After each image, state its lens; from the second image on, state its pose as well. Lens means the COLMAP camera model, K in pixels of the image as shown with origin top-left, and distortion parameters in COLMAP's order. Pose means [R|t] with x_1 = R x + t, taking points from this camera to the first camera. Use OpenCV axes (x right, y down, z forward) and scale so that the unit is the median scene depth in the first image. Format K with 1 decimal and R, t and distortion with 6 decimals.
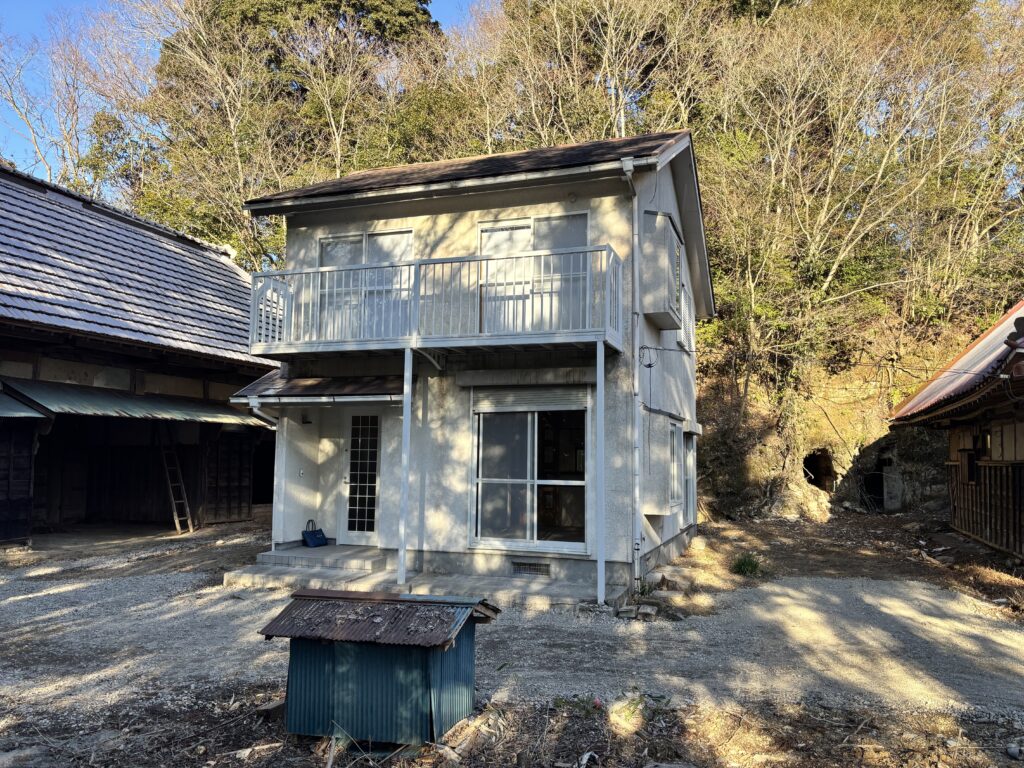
lens RADIAL K [[777.6, 0, 512.0], [0, 777.6, 384.0], [0, 0, 1]] dist [0.031002, -0.001292]
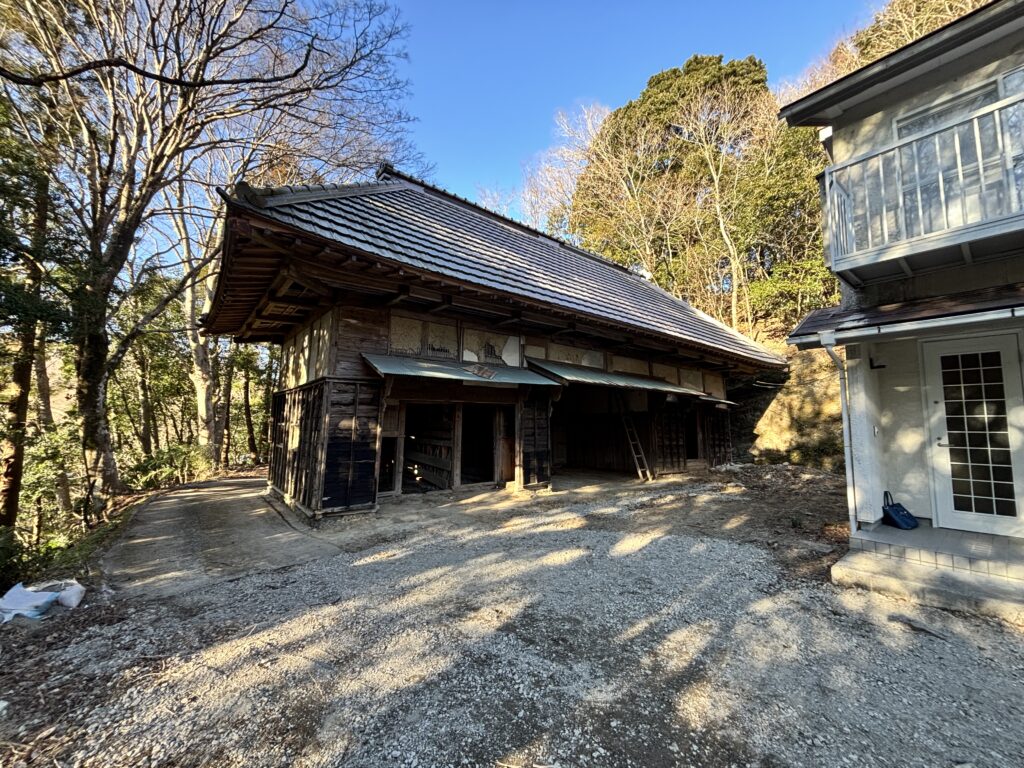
lens RADIAL K [[414.8, 0, 512.0], [0, 414.8, 384.0], [0, 0, 1]] dist [0.002757, 0.000202]
pose [[0.859375, -0.054008, -0.508486, -0.310880], [0.046907, 0.998540, -0.026782, 0.050930], [0.509191, -0.000836, 0.860653, 0.382791]]
